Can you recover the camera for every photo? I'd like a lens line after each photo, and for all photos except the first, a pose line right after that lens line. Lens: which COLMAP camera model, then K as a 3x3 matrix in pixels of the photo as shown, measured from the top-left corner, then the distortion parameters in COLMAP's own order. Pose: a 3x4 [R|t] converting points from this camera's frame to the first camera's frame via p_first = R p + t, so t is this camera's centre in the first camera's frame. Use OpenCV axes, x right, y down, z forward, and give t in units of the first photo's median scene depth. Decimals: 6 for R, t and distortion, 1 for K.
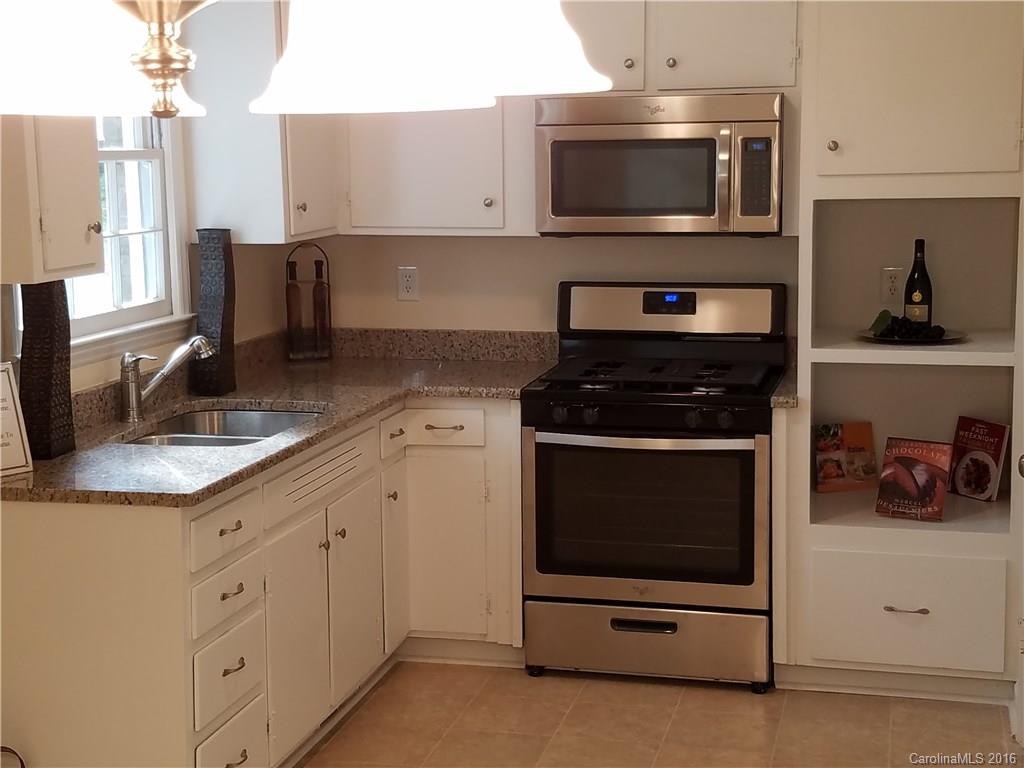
lens RADIAL K [[1711.1, 0, 512.2], [0, 1711.1, 354.6], [0, 0, 1]] dist [0.282919, -0.038378]
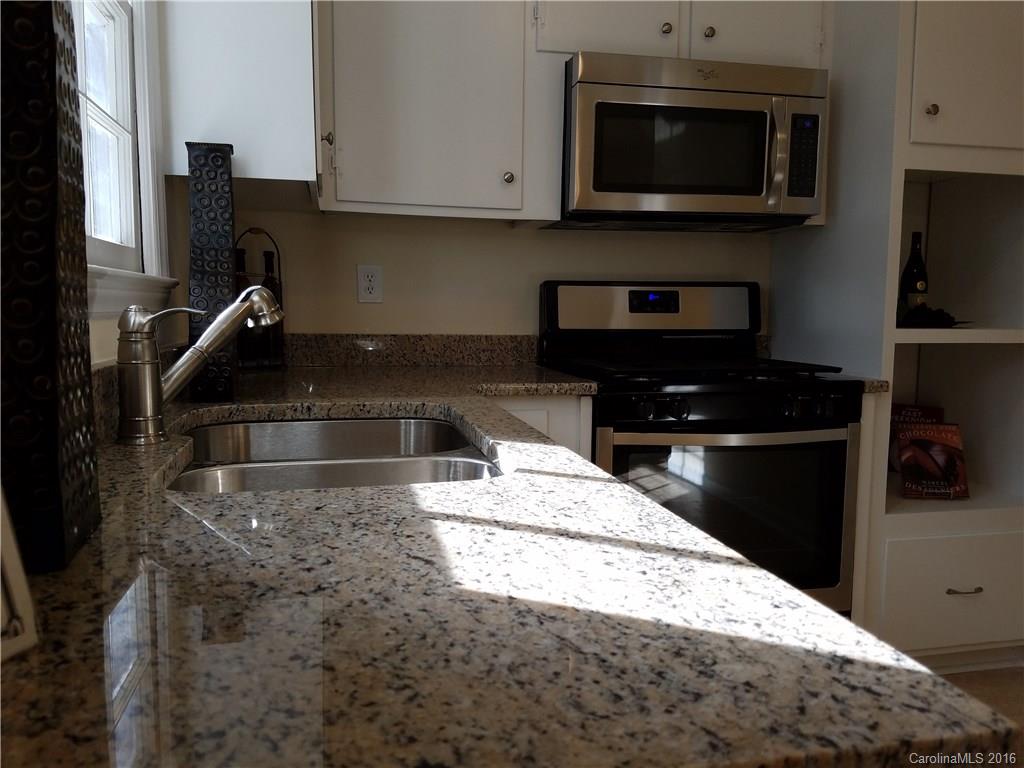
lens RADIAL K [[778.3, 0, 512.0], [0, 778.3, 384.0], [0, 0, 1]] dist [0.220729, -0.297437]
pose [[0.896932, -0.023594, 0.441538, -0.201330], [0.037818, 0.999010, -0.023438, 0.027628], [-0.440548, 0.037720, 0.896936, 0.665165]]
